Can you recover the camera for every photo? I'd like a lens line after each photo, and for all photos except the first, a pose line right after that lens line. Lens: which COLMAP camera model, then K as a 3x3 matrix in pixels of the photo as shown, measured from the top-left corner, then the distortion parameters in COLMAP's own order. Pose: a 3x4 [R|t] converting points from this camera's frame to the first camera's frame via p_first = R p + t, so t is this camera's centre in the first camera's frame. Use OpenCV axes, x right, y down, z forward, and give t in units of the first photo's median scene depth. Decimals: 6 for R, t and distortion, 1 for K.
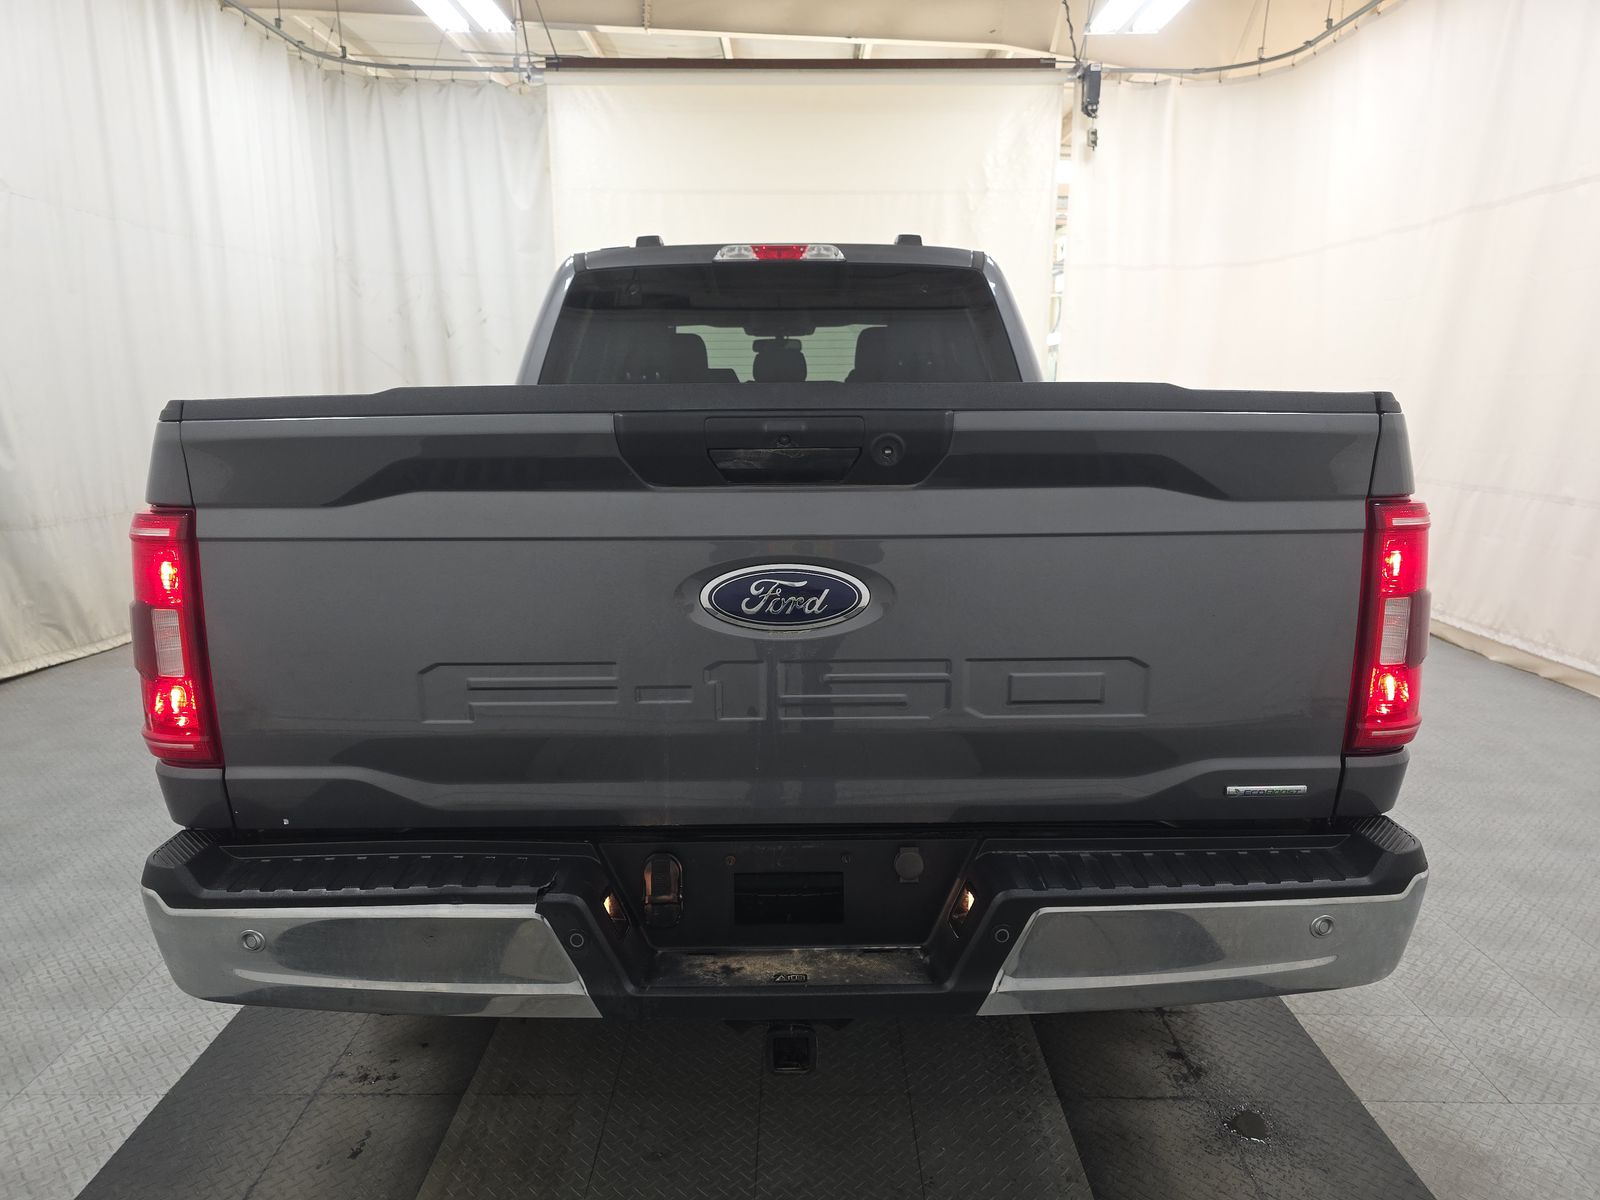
lens RADIAL K [[1099.5, 0, 803.0], [0, 1099.5, 616.7], [0, 0, 1]] dist [0.088331, -0.060849]
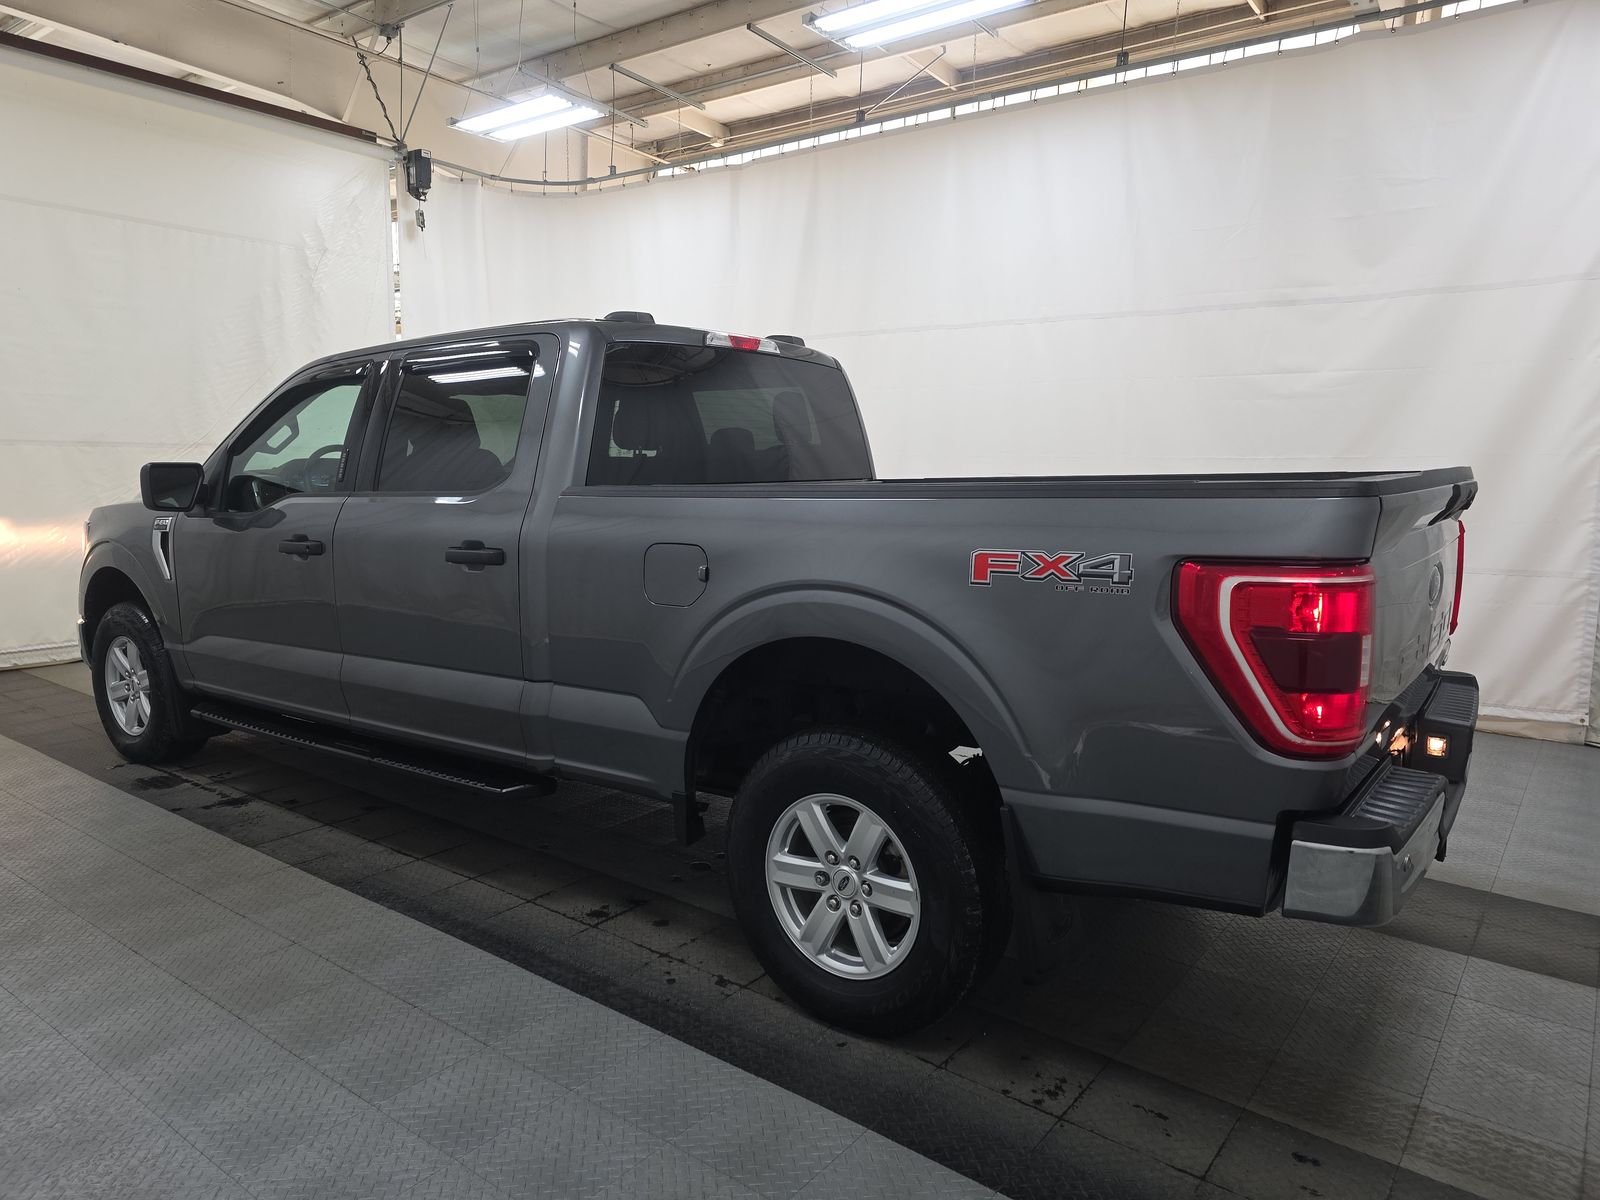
lens RADIAL K [[1099.5, 0, 803.0], [0, 1099.5, 616.7], [0, 0, 1]] dist [0.088331, -0.060849]
pose [[0.586715, -0.113961, 0.801734, -0.411543], [0.159346, 0.986939, 0.023676, -0.034320], [-0.793961, 0.113862, 0.597211, 0.148155]]
